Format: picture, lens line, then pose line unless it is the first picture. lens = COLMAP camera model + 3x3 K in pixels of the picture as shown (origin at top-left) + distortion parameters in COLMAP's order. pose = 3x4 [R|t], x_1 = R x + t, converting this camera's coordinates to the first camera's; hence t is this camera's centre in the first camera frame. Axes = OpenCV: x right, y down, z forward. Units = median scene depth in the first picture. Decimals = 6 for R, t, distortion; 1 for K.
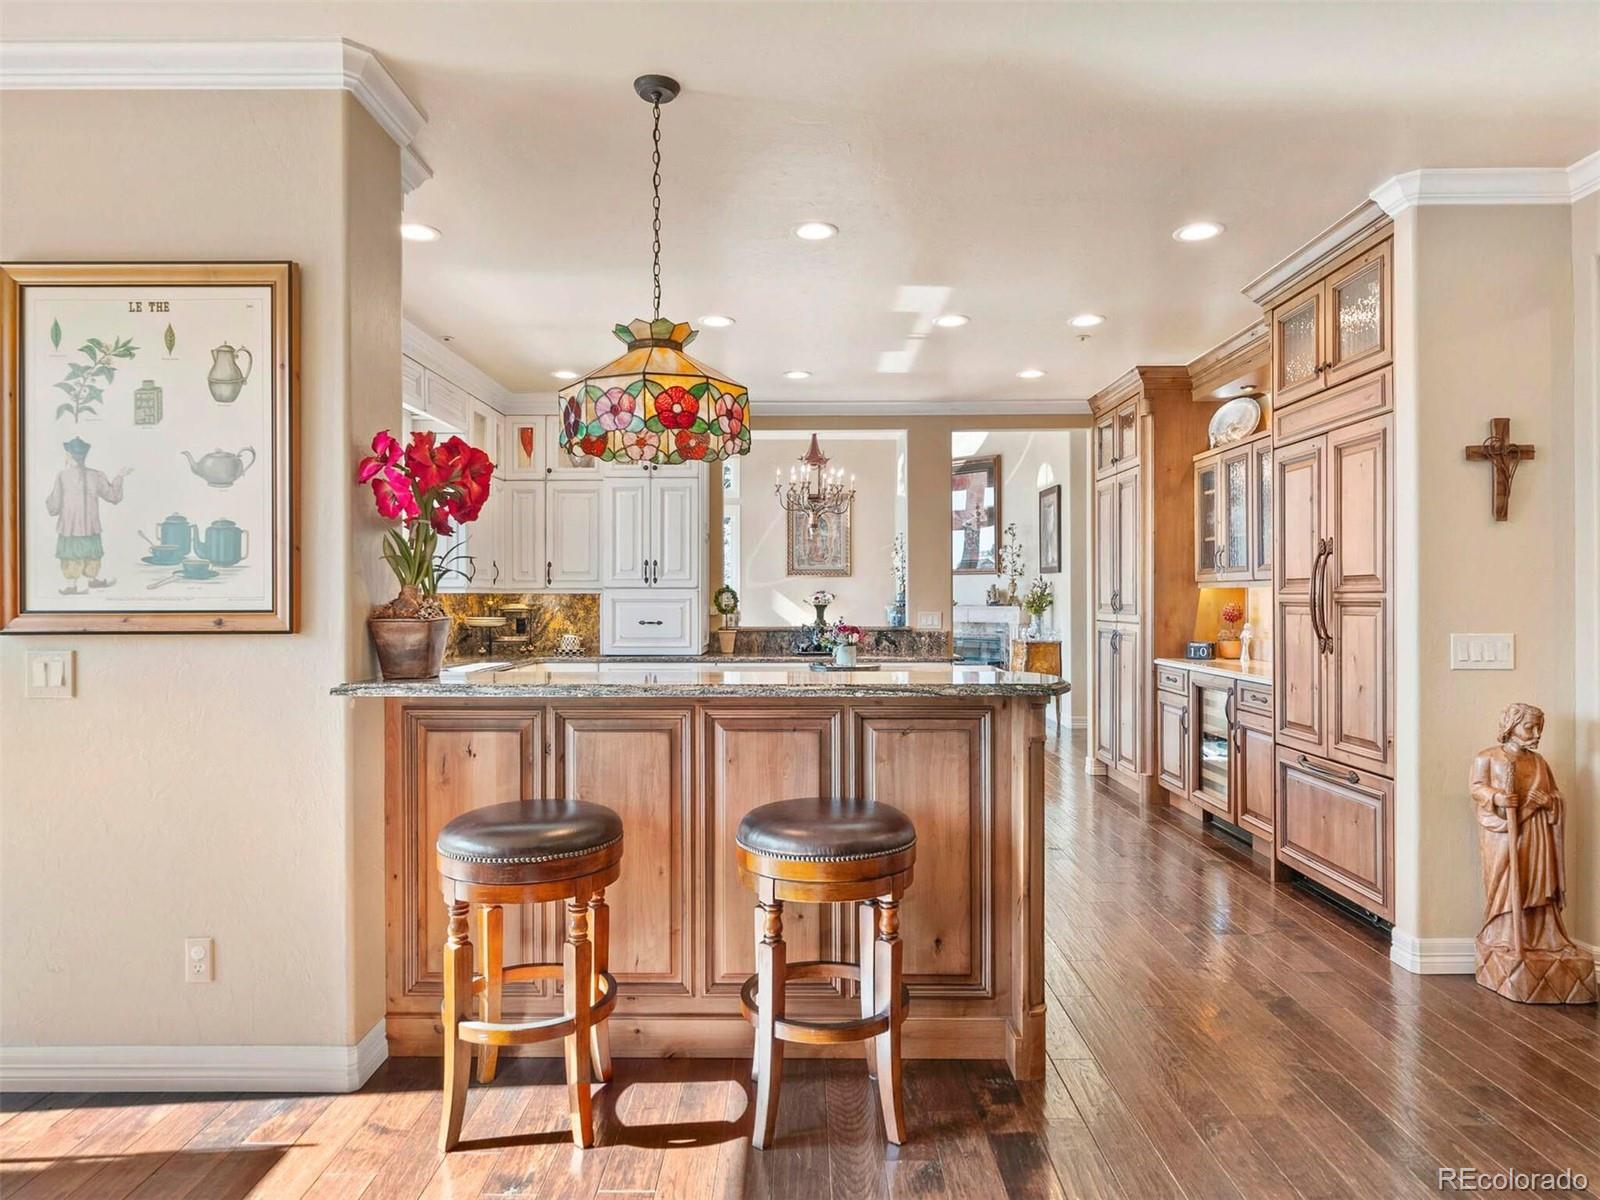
lens RADIAL K [[943.9, 0, 800.0], [0, 943.9, 600.0], [0, 0, 1]] dist [0.001183, 0.001613]
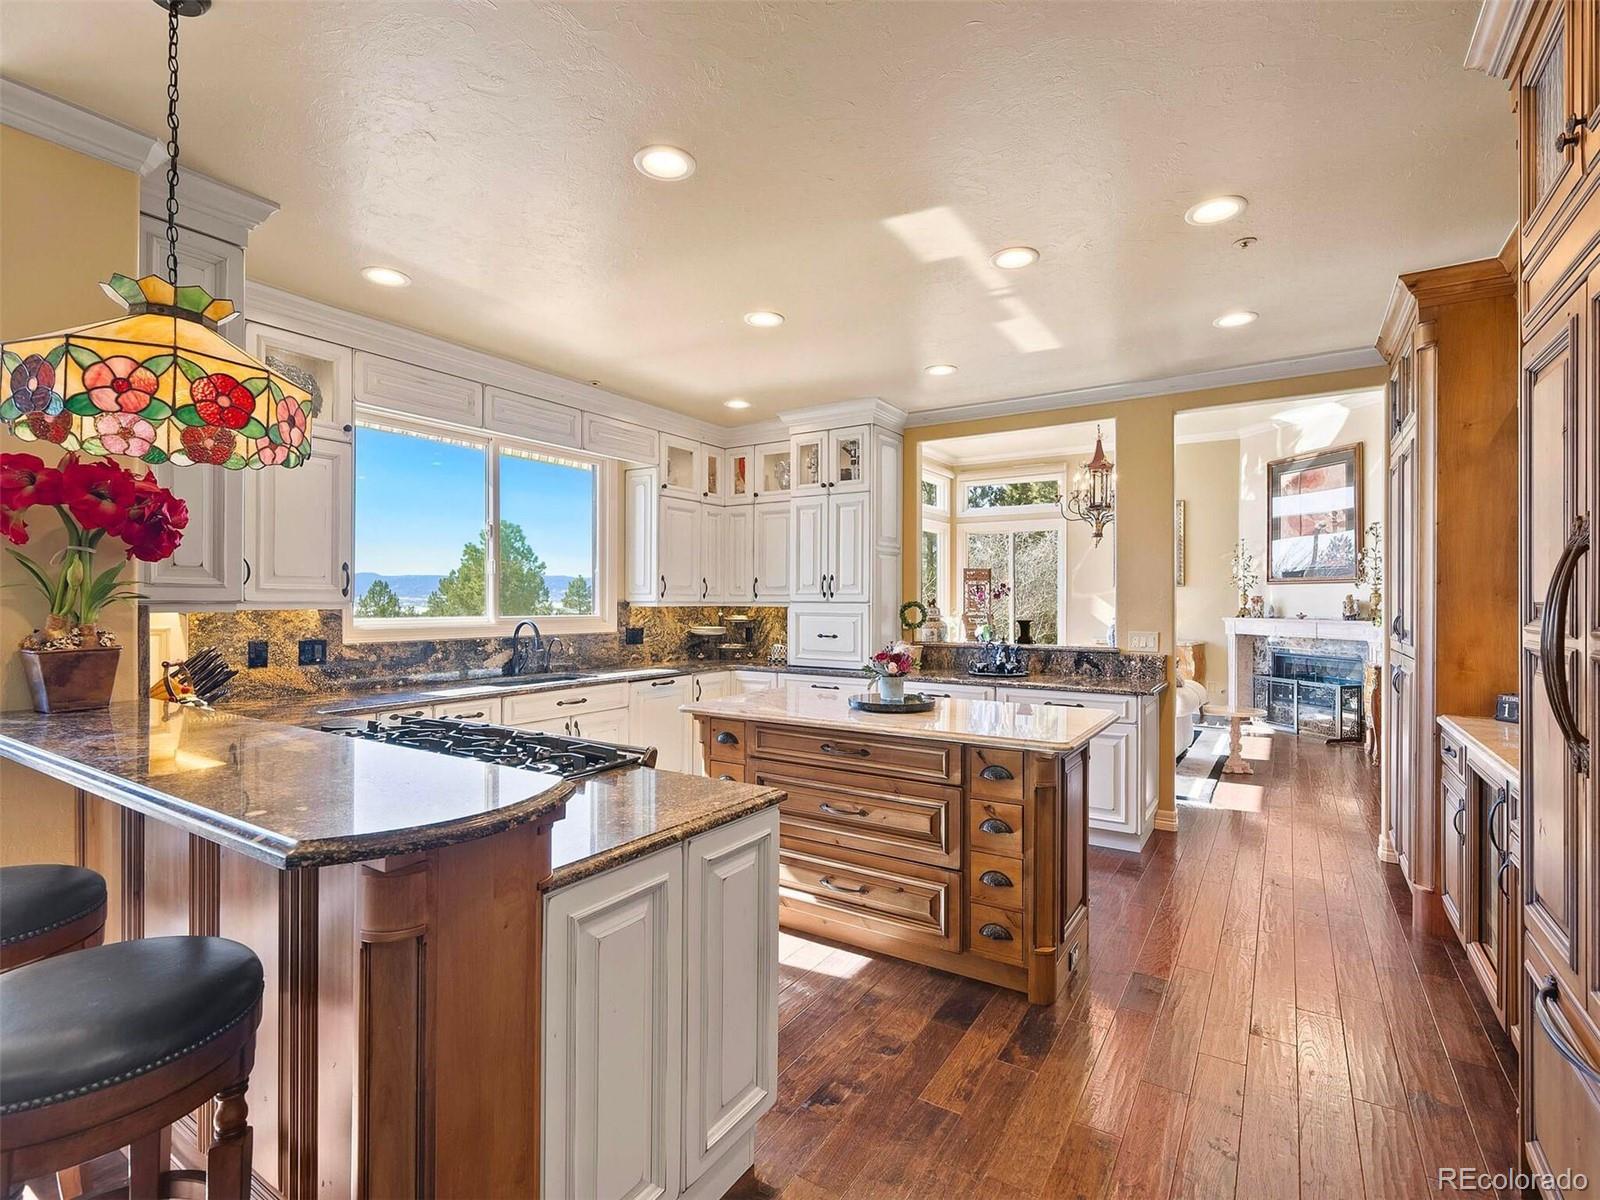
lens RADIAL K [[752.4, 0, 800.0], [0, 752.4, 600.0], [0, 0, 1]] dist [-0.001731, -0.000017]
pose [[0.850208, 0.003180, -0.526438, 0.246028], [-0.005693, 0.999979, -0.003155, -0.012348], [0.526417, 0.005679, 0.850208, 0.288876]]
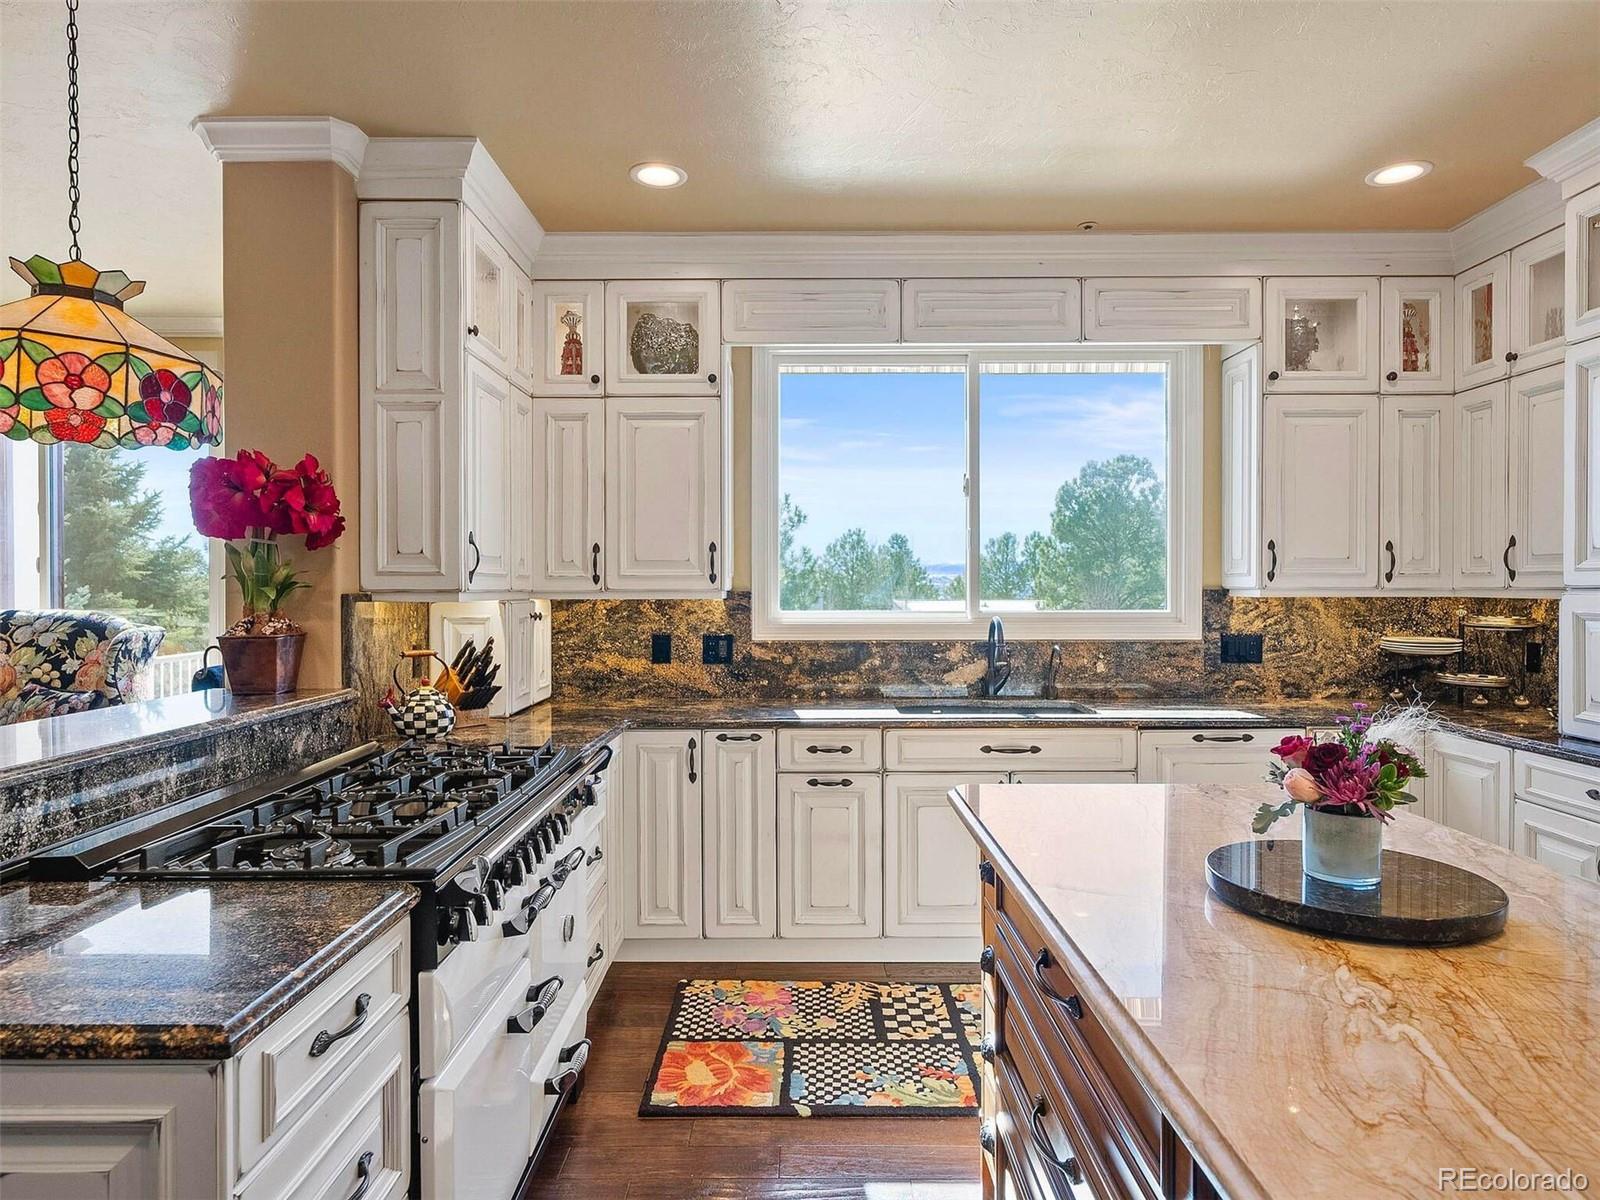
lens RADIAL K [[943.9, 0, 800.0], [0, 943.9, 600.0], [0, 0, 1]] dist [0.001183, 0.001613]
pose [[0.017569, 0.015938, -0.999719, 0.244285], [-0.001523, 0.999872, 0.015914, -0.014010], [0.999844, 0.001243, 0.017591, 0.622534]]
